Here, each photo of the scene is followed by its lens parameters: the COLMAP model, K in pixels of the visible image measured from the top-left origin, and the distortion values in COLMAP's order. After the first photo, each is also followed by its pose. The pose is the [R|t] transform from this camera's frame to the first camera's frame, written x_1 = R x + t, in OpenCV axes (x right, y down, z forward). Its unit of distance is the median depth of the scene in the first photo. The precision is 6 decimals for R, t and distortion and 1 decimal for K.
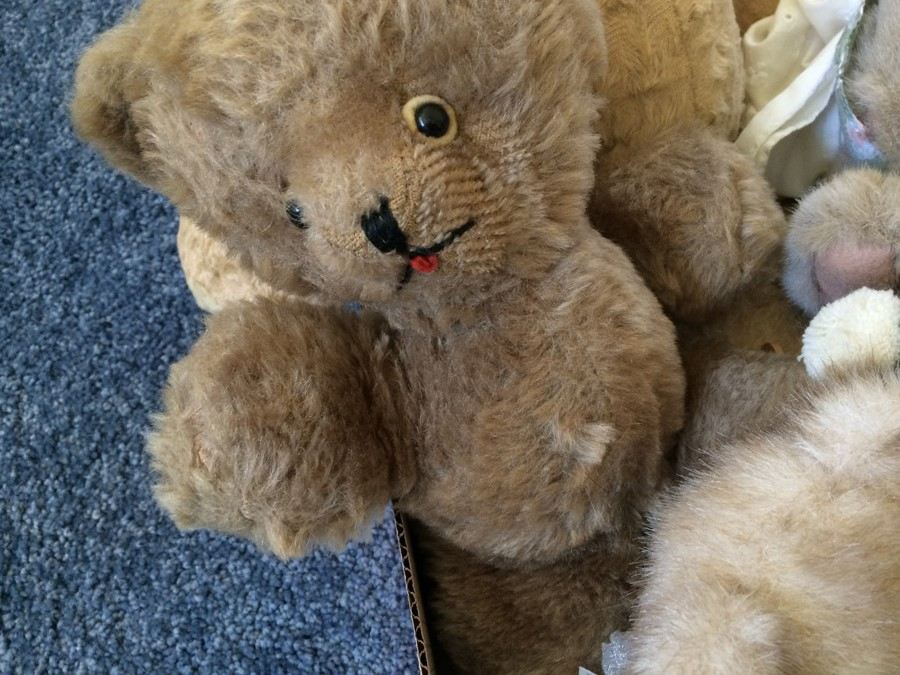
lens RADIAL K [[819.7, 0, 450.0], [0, 819.7, 337.5], [0, 0, 1]] dist [0.090640, -0.138730]
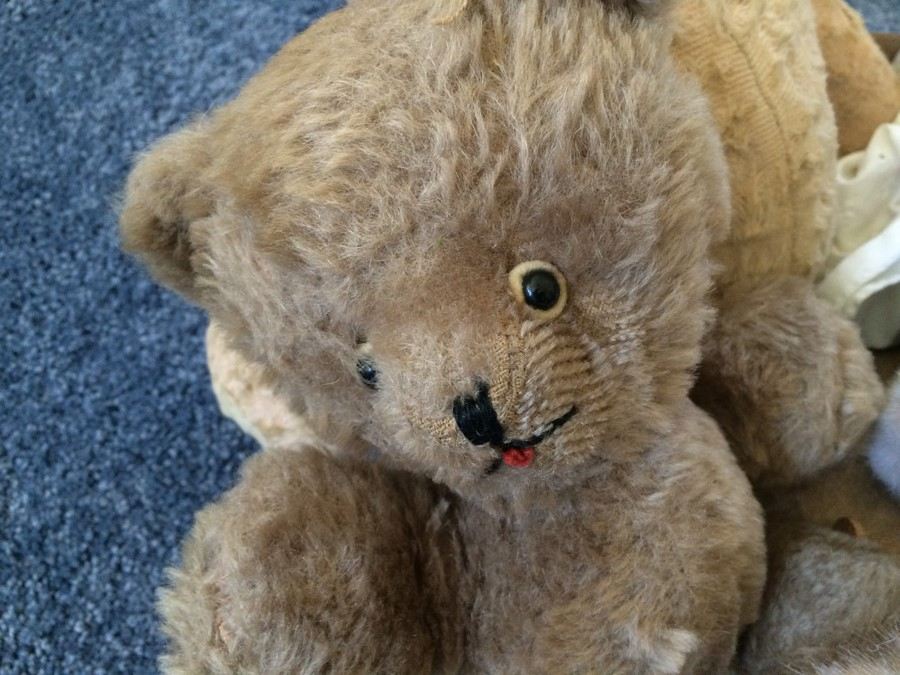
lens RADIAL K [[825.7, 0, 450.0], [0, 825.7, 337.5], [0, 0, 1]] dist [0.081767, -0.132008]
pose [[0.995114, 0.097773, 0.013747, -0.101666], [-0.097058, 0.994236, -0.045539, -0.135679], [-0.018120, 0.043982, 0.998868, 0.112312]]
